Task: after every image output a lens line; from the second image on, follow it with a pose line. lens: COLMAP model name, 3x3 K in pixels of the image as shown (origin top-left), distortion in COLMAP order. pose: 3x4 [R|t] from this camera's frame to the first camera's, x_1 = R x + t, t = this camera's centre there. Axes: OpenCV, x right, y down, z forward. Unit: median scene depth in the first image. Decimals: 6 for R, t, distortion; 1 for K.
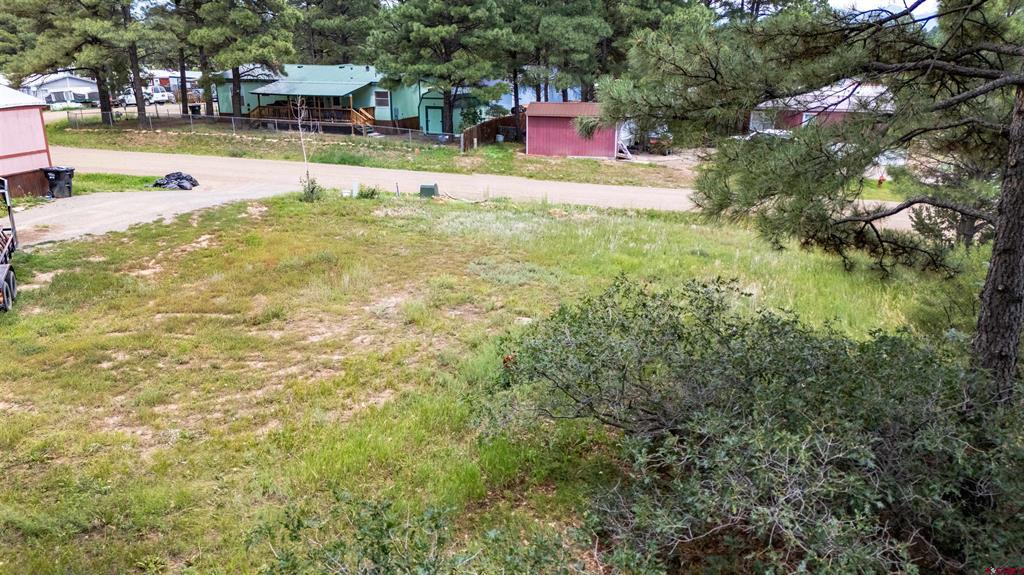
lens RADIAL K [[749.2, 0, 511.3], [0, 749.2, 283.3], [0, 0, 1]] dist [0.077784, -0.076698]
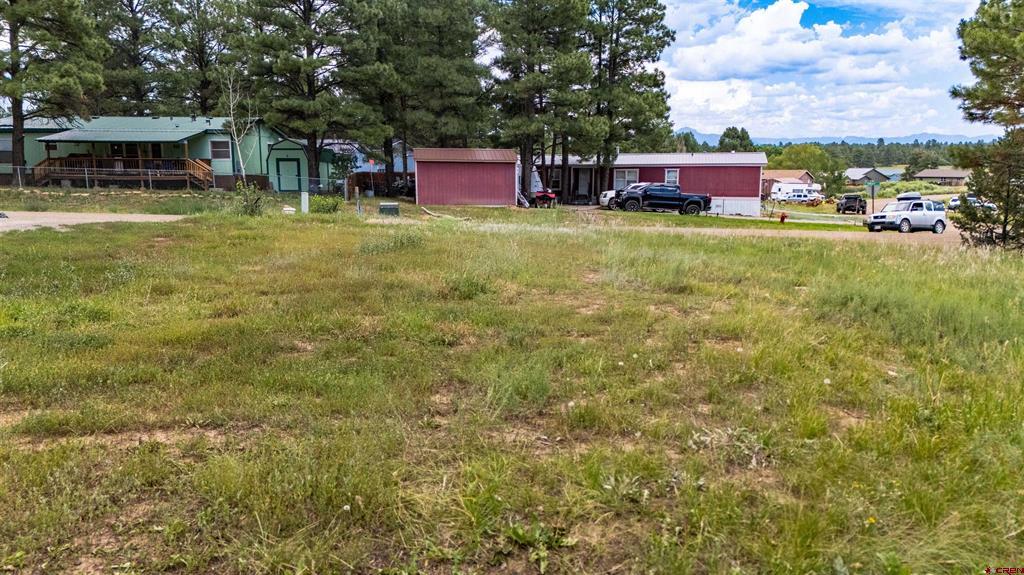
lens RADIAL K [[749.2, 0, 516.3], [0, 749.2, 291.3], [0, 0, 1]] dist [0.077784, -0.076698]
pose [[0.946626, -0.053136, 0.317923, -0.158501], [0.093537, 0.989161, -0.113187, 0.039462], [-0.308463, 0.136883, 0.941336, 0.158939]]
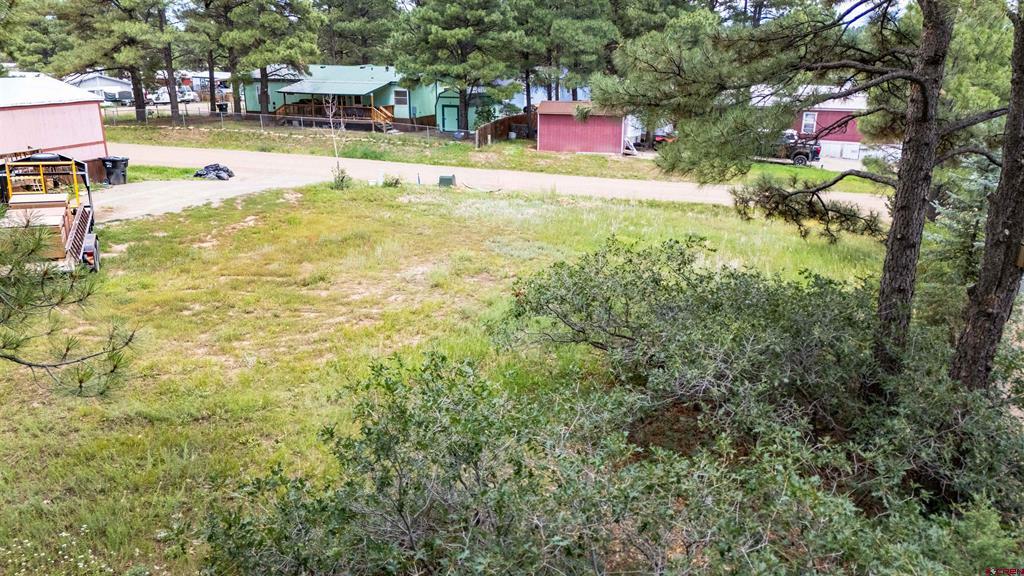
lens RADIAL K [[749.2, 0, 510.2], [0, 749.2, 288.0], [0, 0, 1]] dist [0.077784, -0.076698]
pose [[0.999846, 0.006918, -0.016136, 0.000129], [-0.006850, 0.999967, 0.004275, 0.018107], [0.016165, -0.004164, 0.999861, -0.059739]]
